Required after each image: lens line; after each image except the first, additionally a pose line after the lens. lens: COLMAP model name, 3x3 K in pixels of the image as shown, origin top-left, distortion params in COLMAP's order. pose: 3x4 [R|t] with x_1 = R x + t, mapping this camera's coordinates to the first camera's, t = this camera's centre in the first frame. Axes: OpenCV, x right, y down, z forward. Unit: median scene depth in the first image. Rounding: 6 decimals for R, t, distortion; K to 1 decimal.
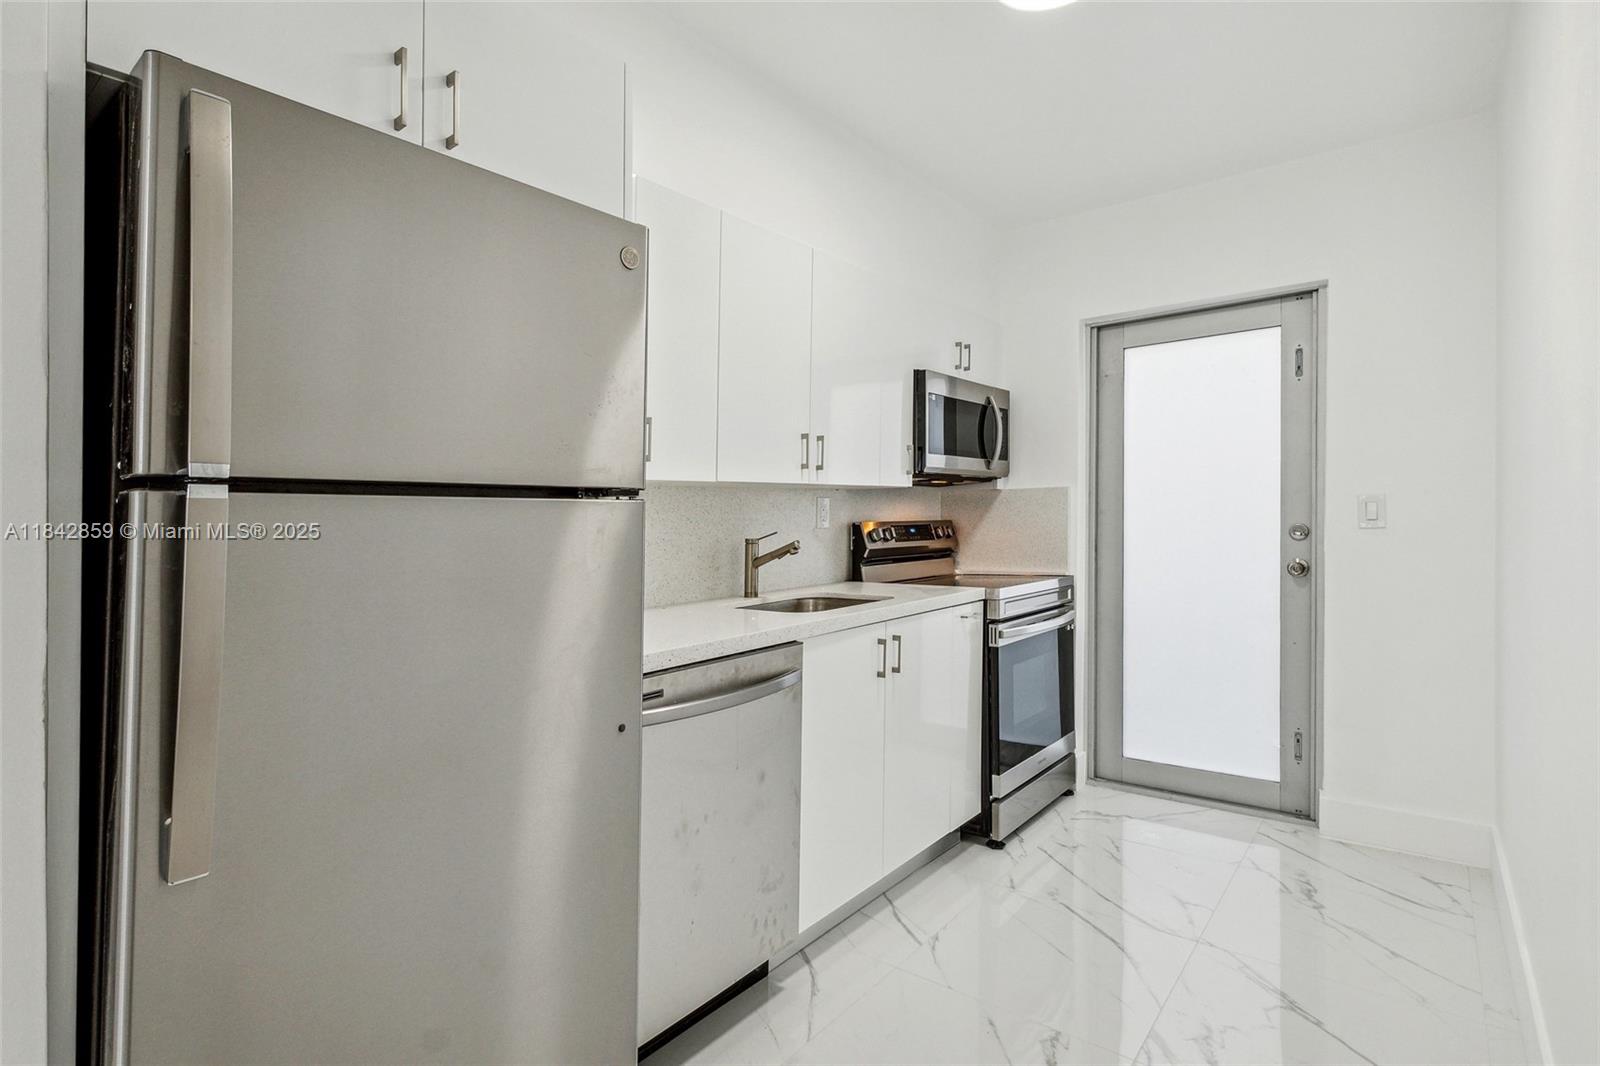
lens RADIAL K [[793.1, 0, 805.3], [0, 793.1, 545.3], [0, 0, 1]] dist [-0.001576, -0.000527]
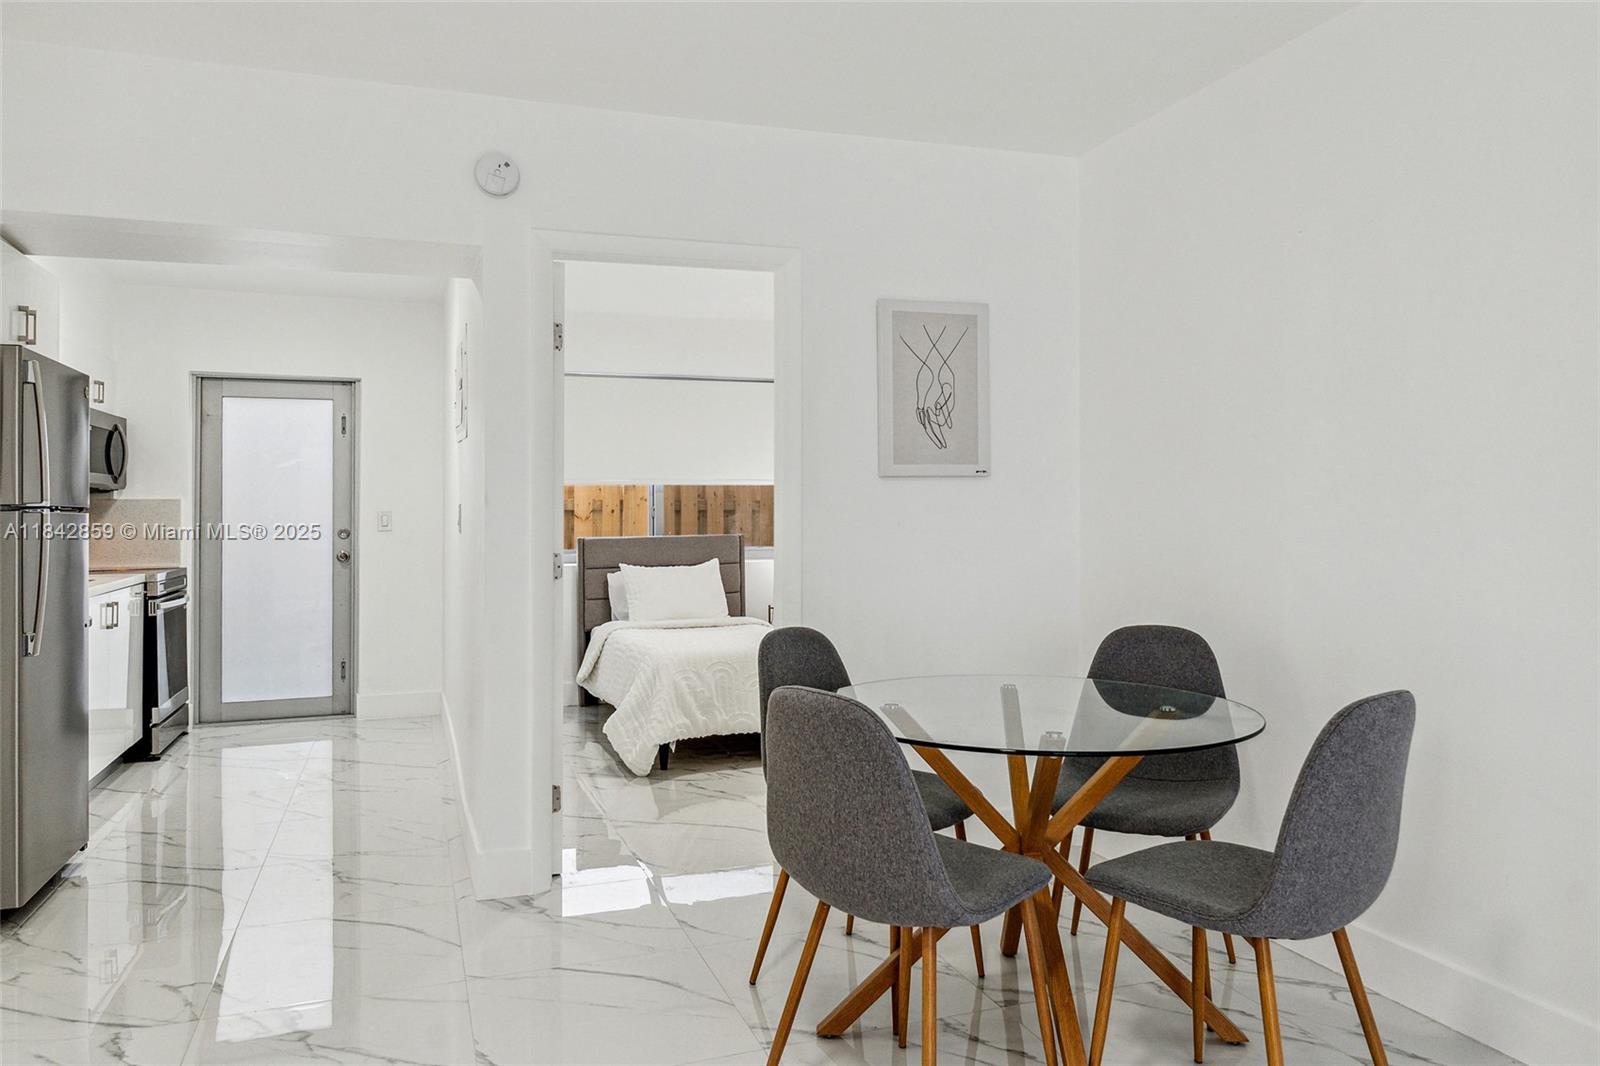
lens RADIAL K [[1087.9, 0, 797.9], [0, 1087.9, 477.0], [0, 0, 1]] dist [-0.006313, -0.001968]
pose [[0.531527, 0.044537, 0.845870, -0.682528], [0.022433, 0.997526, -0.066619, 0.032952], [-0.846744, 0.054385, 0.529213, -0.853921]]
